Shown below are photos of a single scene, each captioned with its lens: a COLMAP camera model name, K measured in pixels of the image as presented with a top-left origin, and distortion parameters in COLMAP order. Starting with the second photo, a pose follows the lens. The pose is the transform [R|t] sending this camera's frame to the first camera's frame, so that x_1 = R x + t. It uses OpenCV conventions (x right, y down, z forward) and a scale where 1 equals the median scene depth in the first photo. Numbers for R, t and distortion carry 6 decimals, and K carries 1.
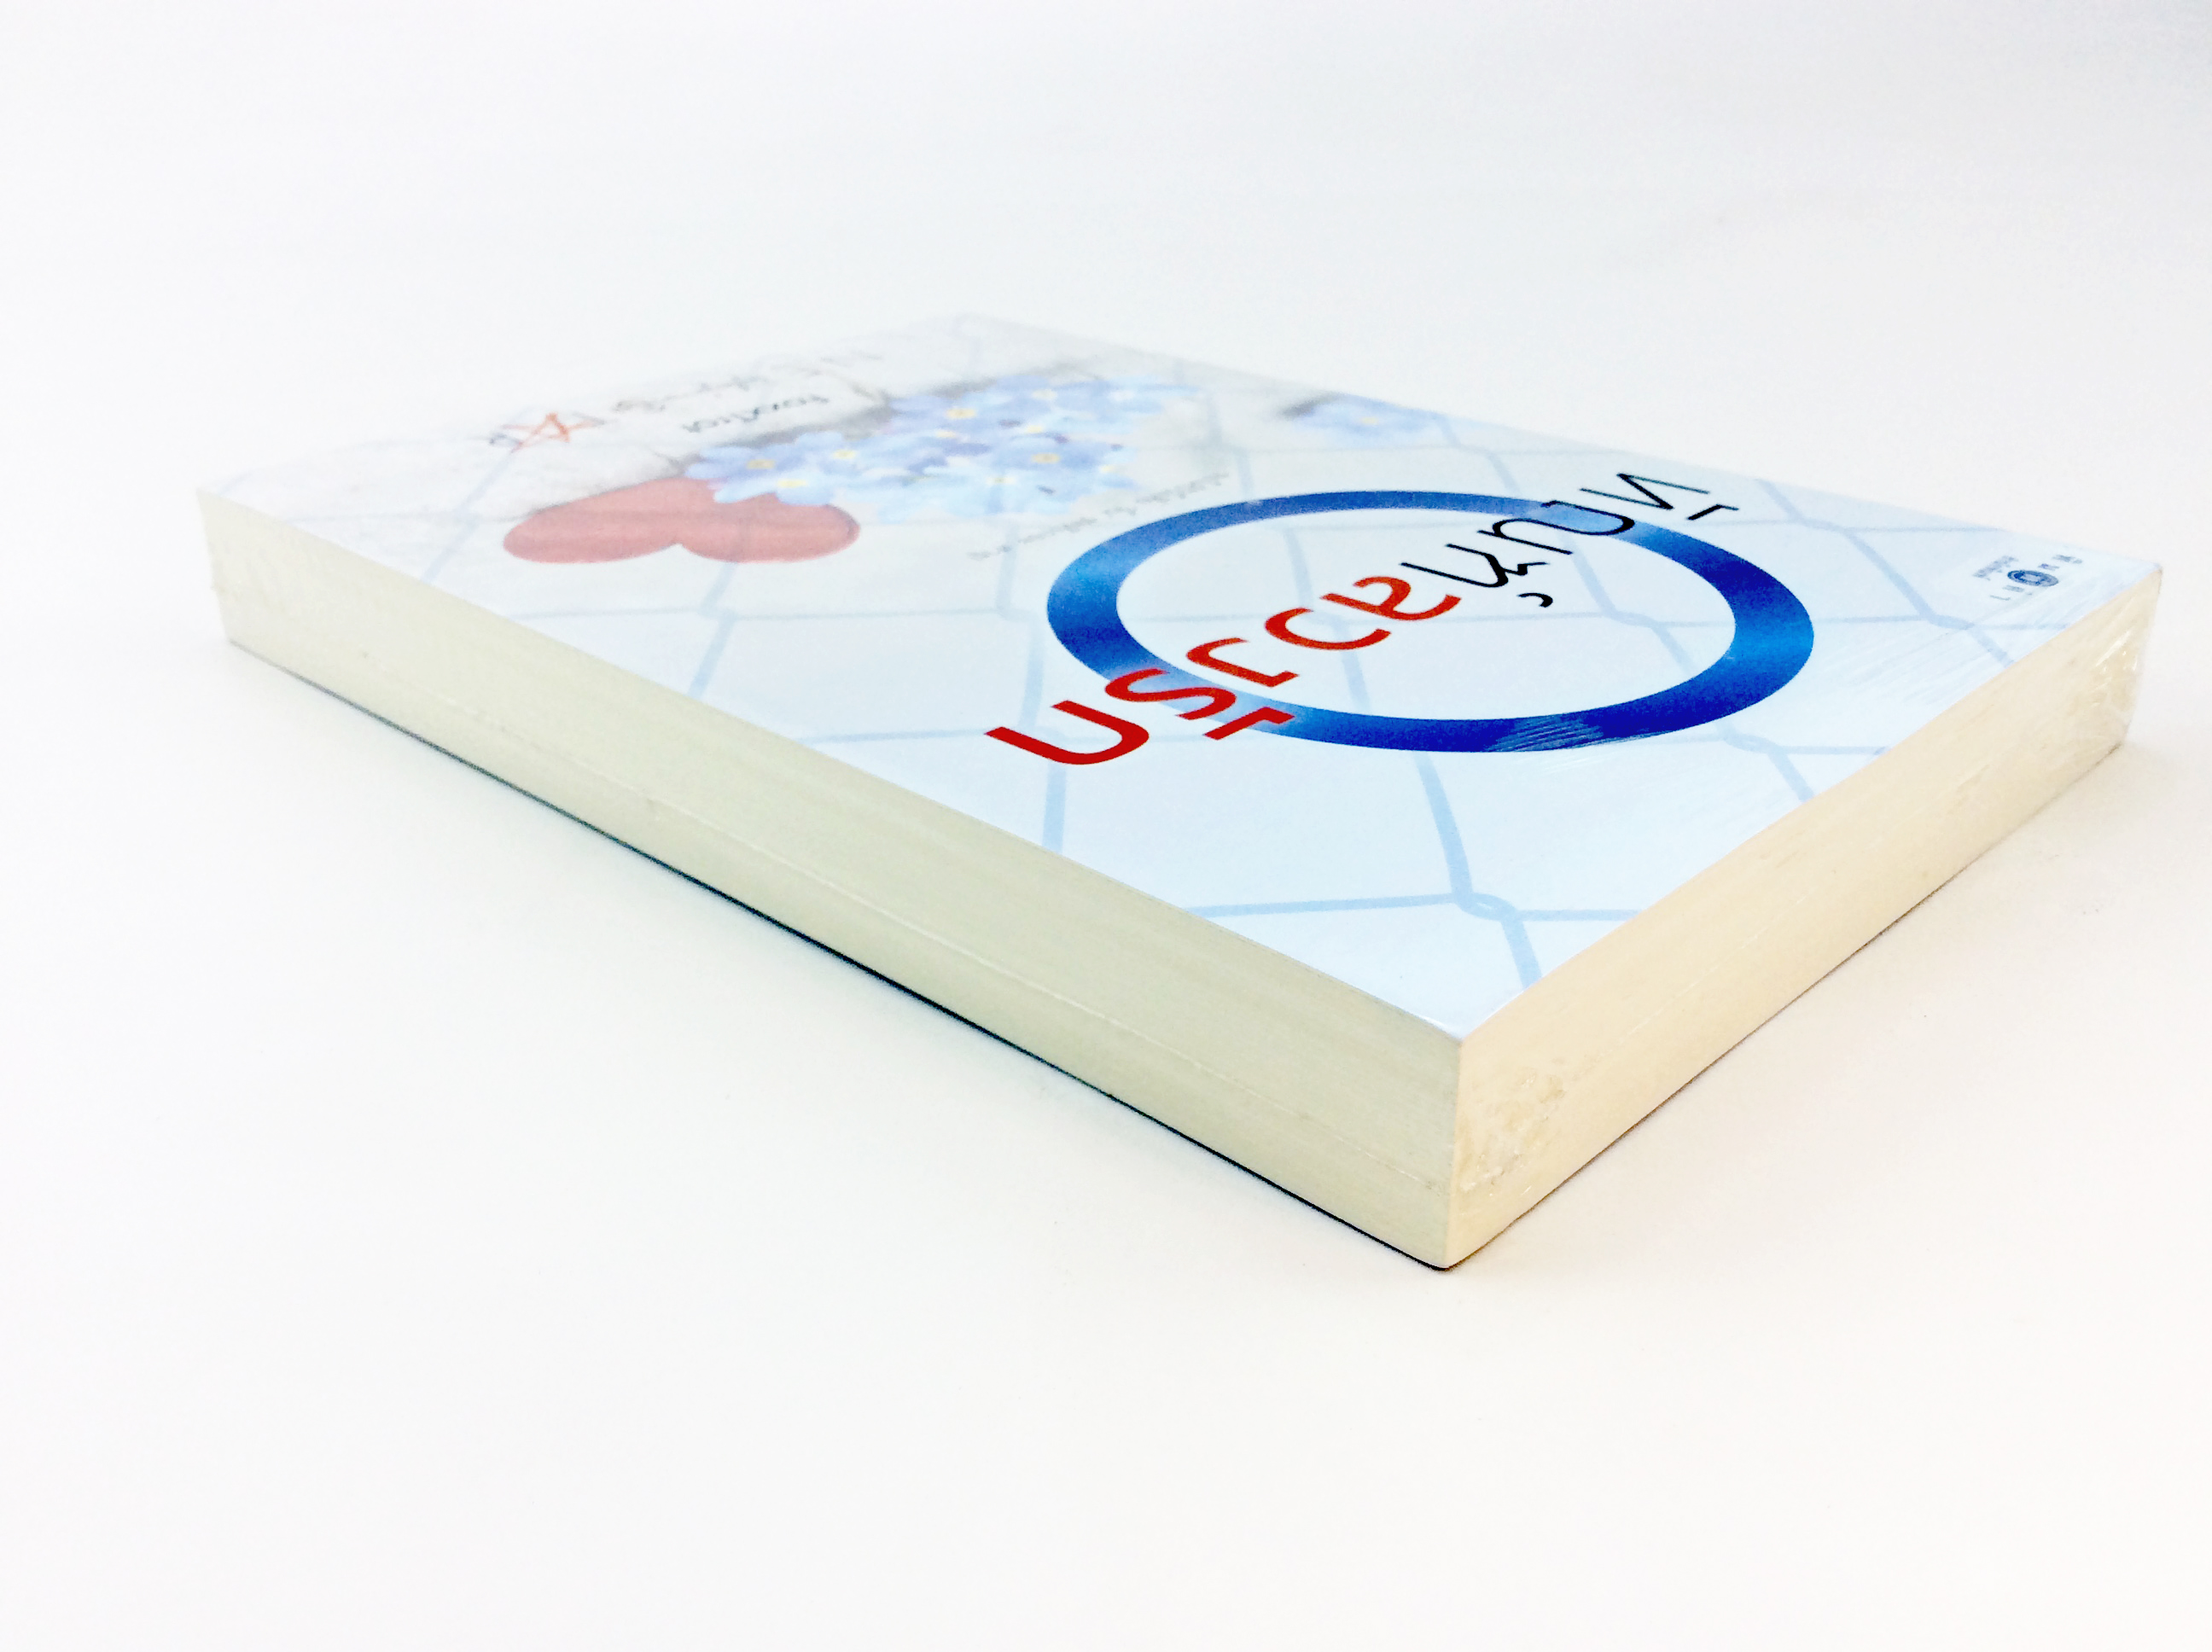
lens RADIAL K [[2068.9, 0, 1106.0], [0, 2068.9, 826.0], [0, 0, 1]] dist [0.042954, -0.013038]
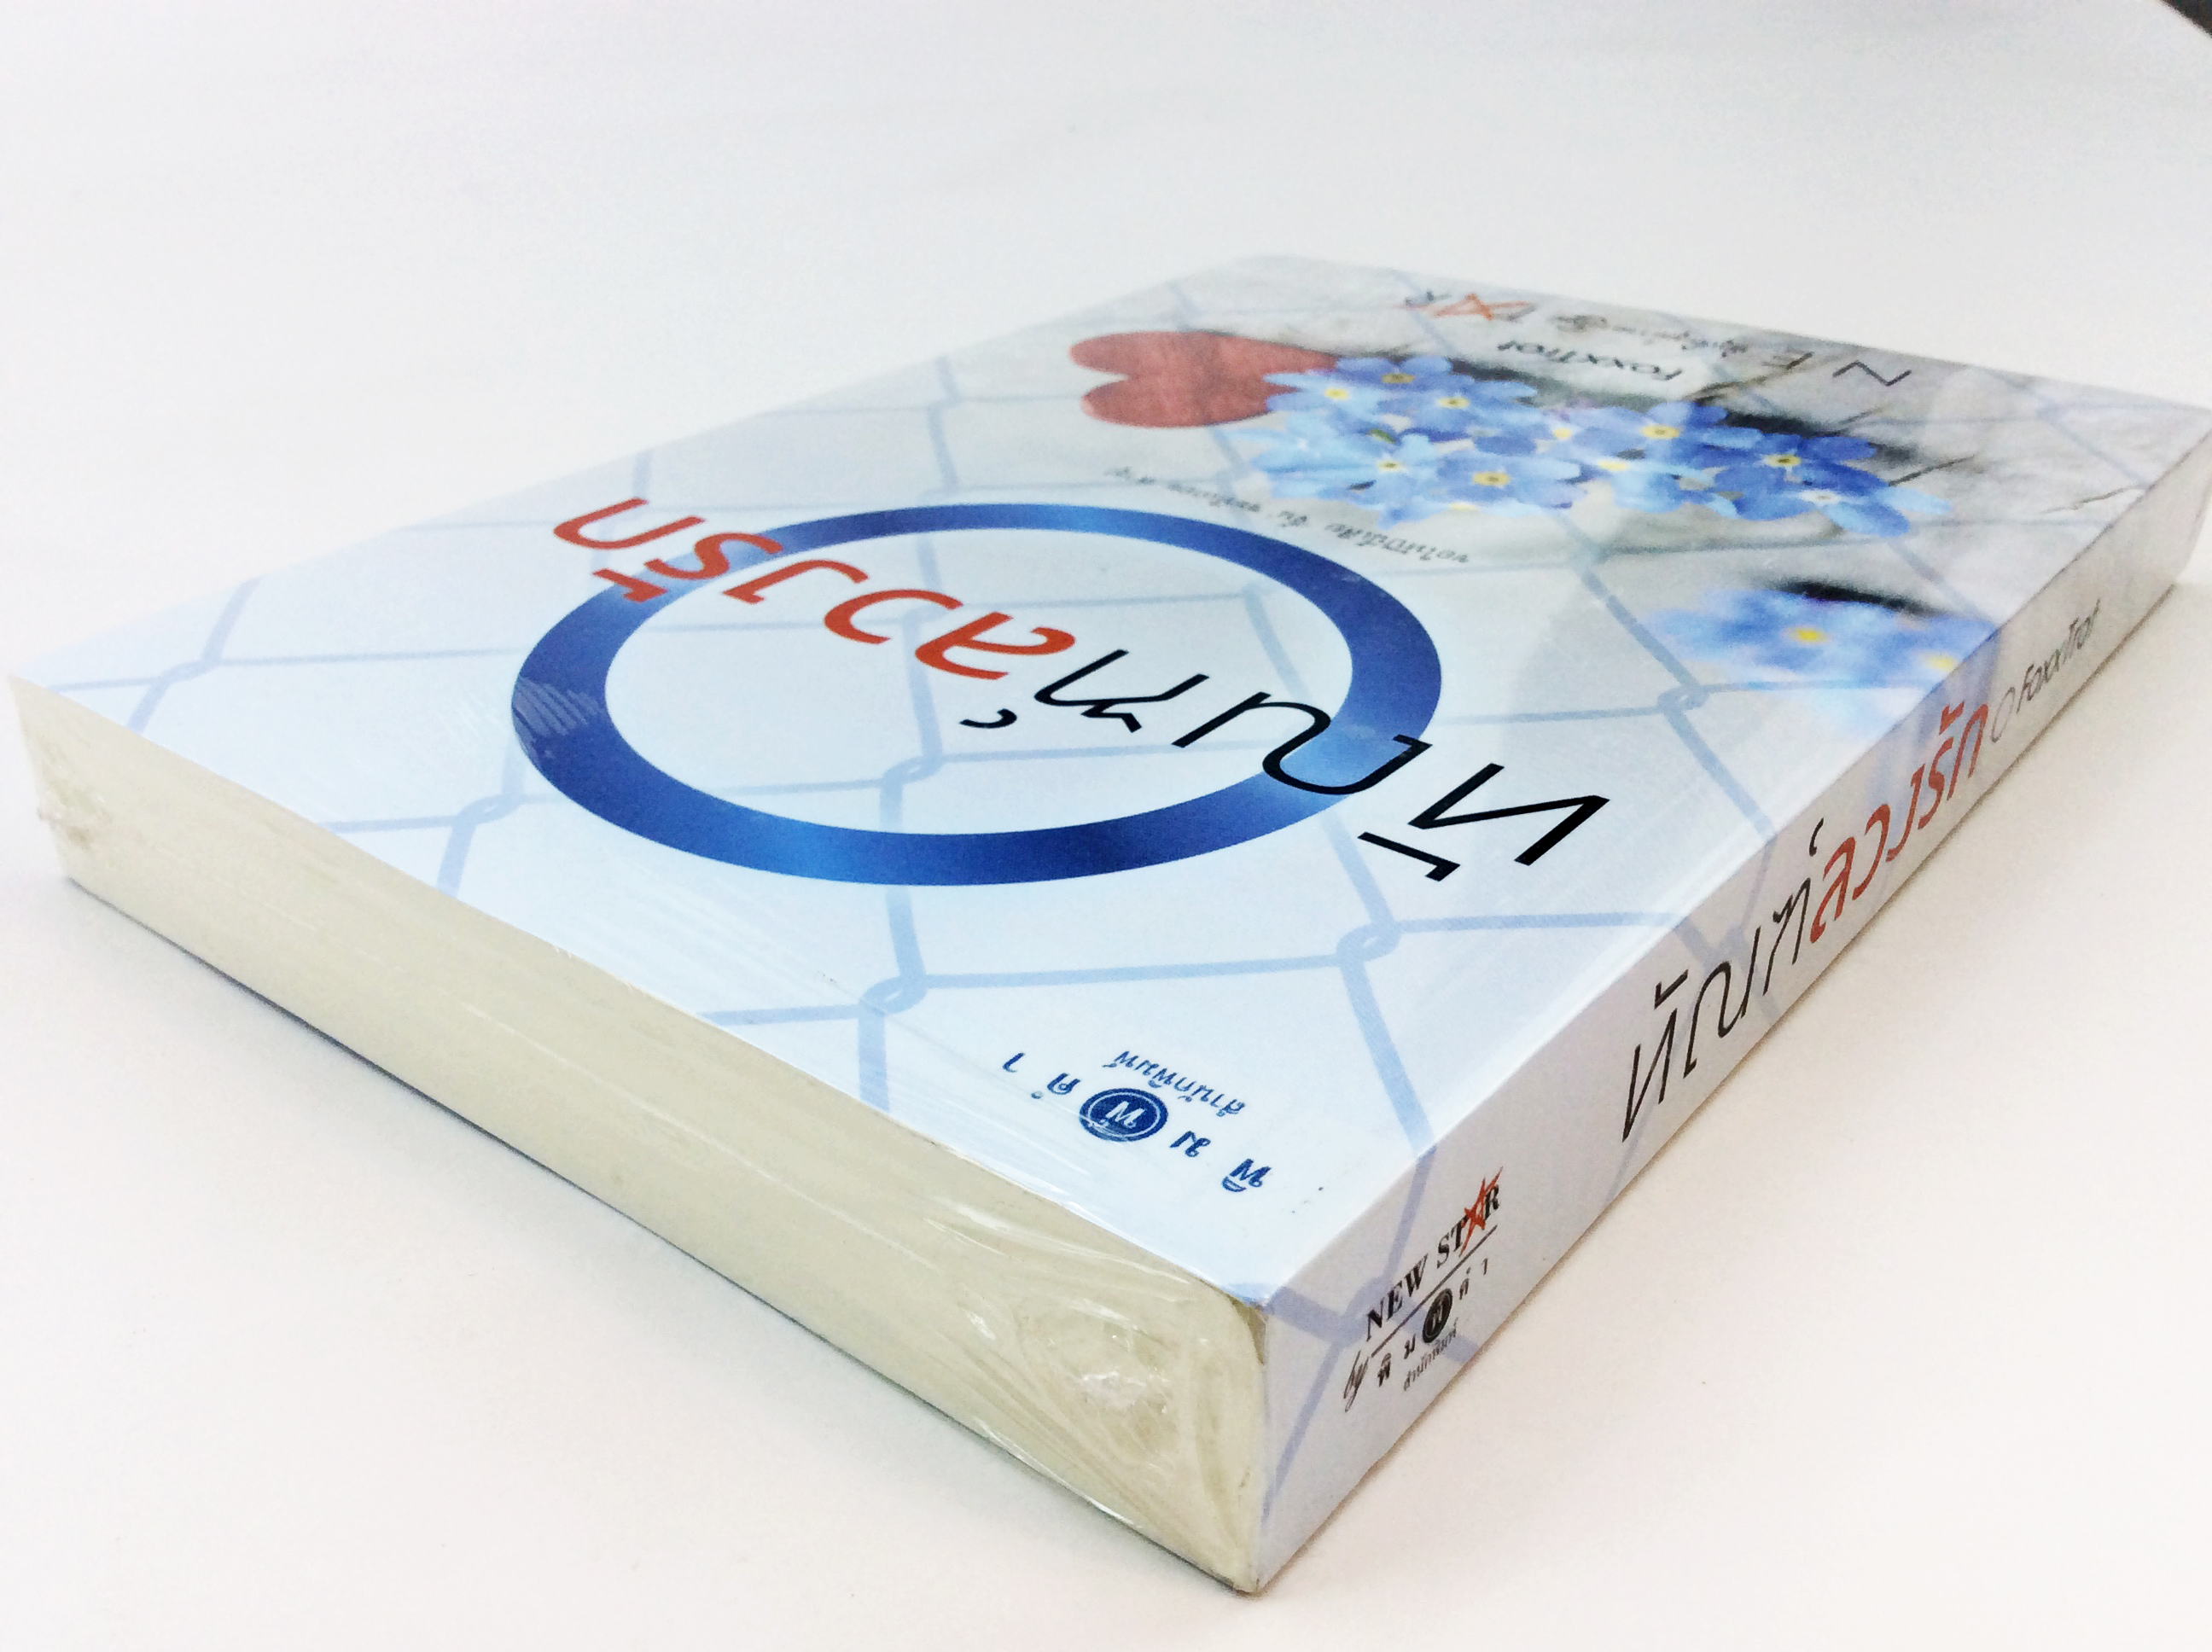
lens RADIAL K [[2068.9, 0, 1106.0], [0, 2068.9, 826.0], [0, 0, 1]] dist [0.042954, -0.013038]
pose [[0.080256, 0.487158, -0.869618, 0.944929], [-0.425261, 0.805782, 0.412151, -0.433712], [0.901506, 0.336737, 0.271838, 0.874319]]
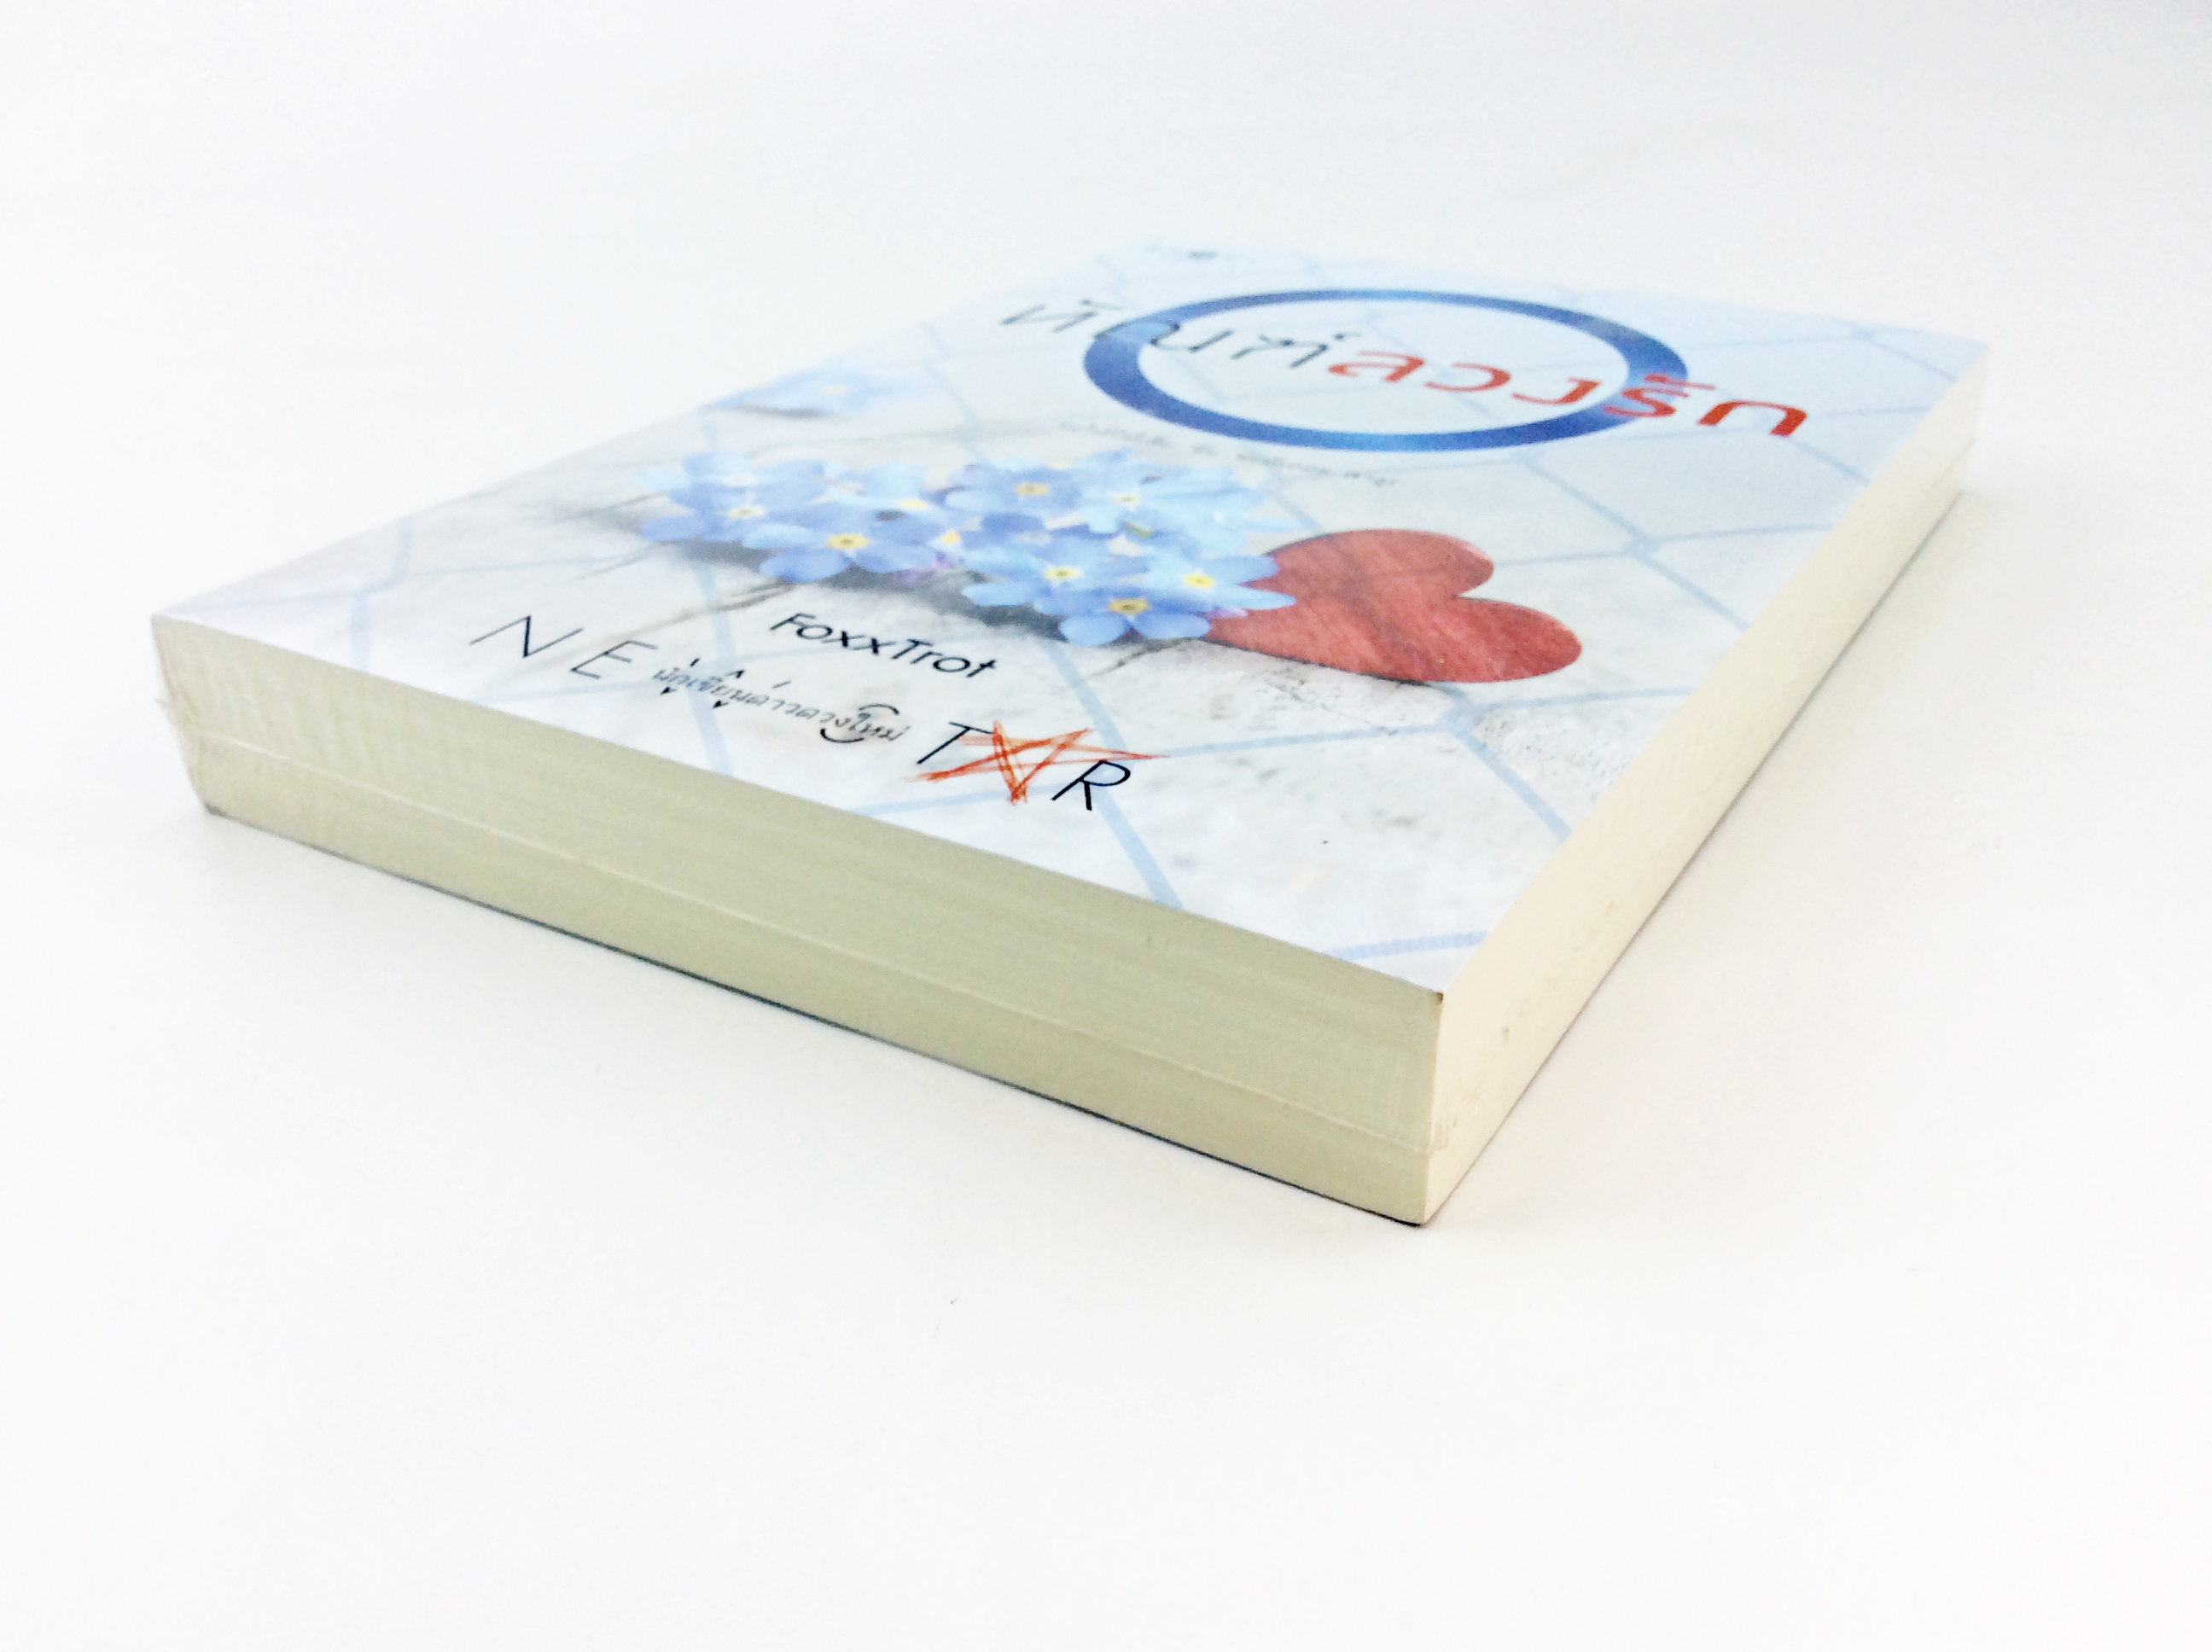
lens RADIAL K [[2068.9, 0, 1106.0], [0, 2068.9, 826.0], [0, 0, 1]] dist [0.042954, -0.013038]
pose [[-0.219390, -0.448010, 0.866692, -1.081507], [0.436287, 0.749514, 0.497878, -0.624285], [-0.872652, 0.487356, 0.031025, 1.293673]]
